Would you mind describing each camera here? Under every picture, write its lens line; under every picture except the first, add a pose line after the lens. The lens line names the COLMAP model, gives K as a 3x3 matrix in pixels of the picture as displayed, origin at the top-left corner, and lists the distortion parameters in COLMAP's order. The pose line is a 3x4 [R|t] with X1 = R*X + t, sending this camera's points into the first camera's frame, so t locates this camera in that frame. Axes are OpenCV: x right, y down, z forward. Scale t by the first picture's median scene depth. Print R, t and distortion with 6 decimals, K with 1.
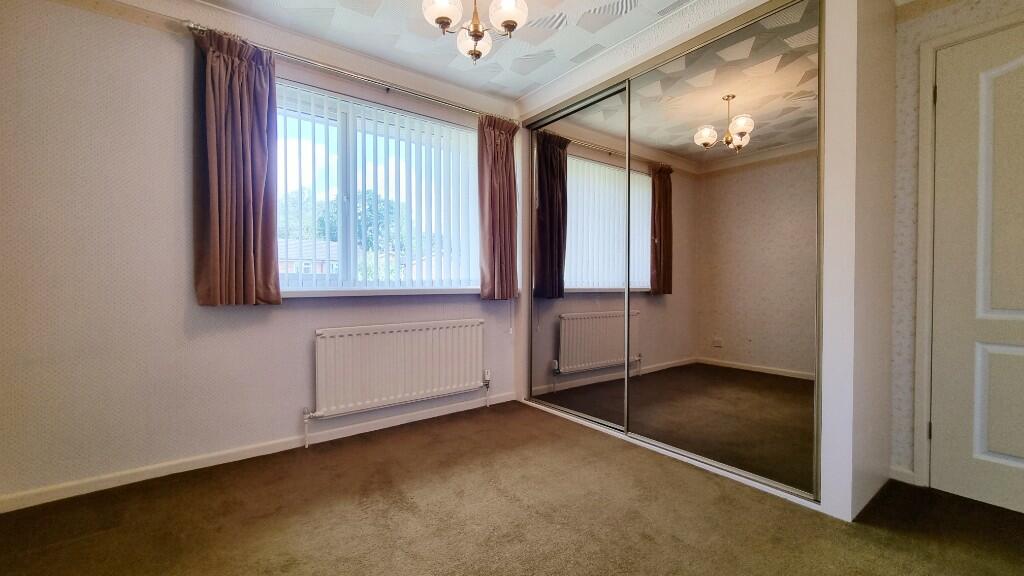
lens RADIAL K [[419.1, 0, 510.5], [0, 419.1, 284.7], [0, 0, 1]] dist [0.000608, -0.000599]
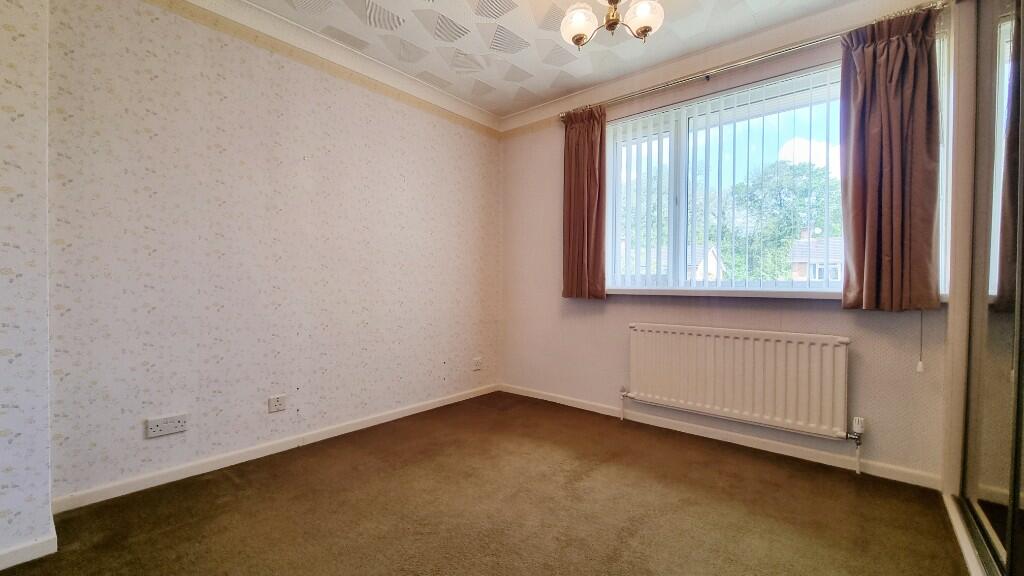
lens RADIAL K [[406.9, 0, 506.8], [0, 406.9, 285.8], [0, 0, 1]] dist [-0.026585, -0.000102]
pose [[0.199283, 0.009072, -0.979900, 0.523075], [-0.010786, 0.999917, 0.007064, 0.000678], [0.979883, 0.009162, 0.199364, 0.398715]]
